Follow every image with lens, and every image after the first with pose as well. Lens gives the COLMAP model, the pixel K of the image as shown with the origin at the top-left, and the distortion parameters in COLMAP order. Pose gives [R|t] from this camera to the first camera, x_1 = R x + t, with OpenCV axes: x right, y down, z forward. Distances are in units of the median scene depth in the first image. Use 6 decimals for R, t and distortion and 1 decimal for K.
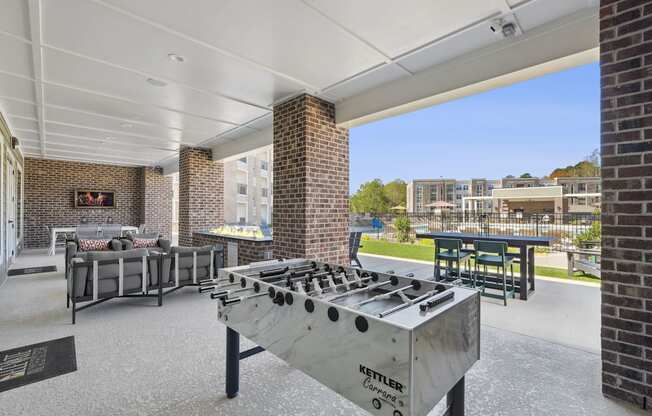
lens RADIAL K [[285.5, 0, 326.0], [0, 285.5, 211.5], [0, 0, 1]] dist [-0.000977, 0.000155]
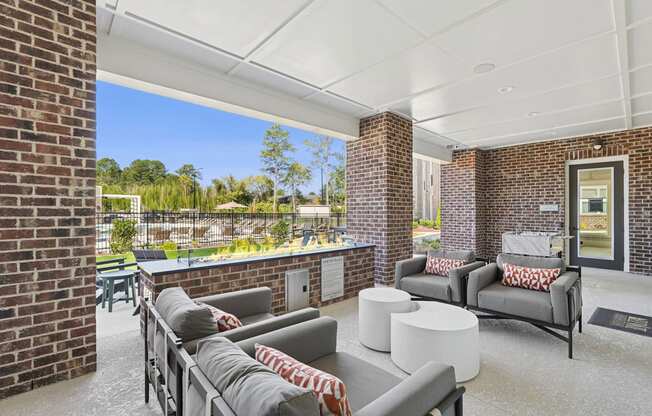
lens RADIAL K [[285.5, 0, 326.0], [0, 285.5, 211.5], [0, 0, 1]] dist [-0.000977, 0.000155]
pose [[0.039411, -0.000740, 0.999223, -0.127136], [-0.002120, 0.999997, 0.000824, -0.000604], [-0.999221, -0.002150, 0.039409, 0.123245]]
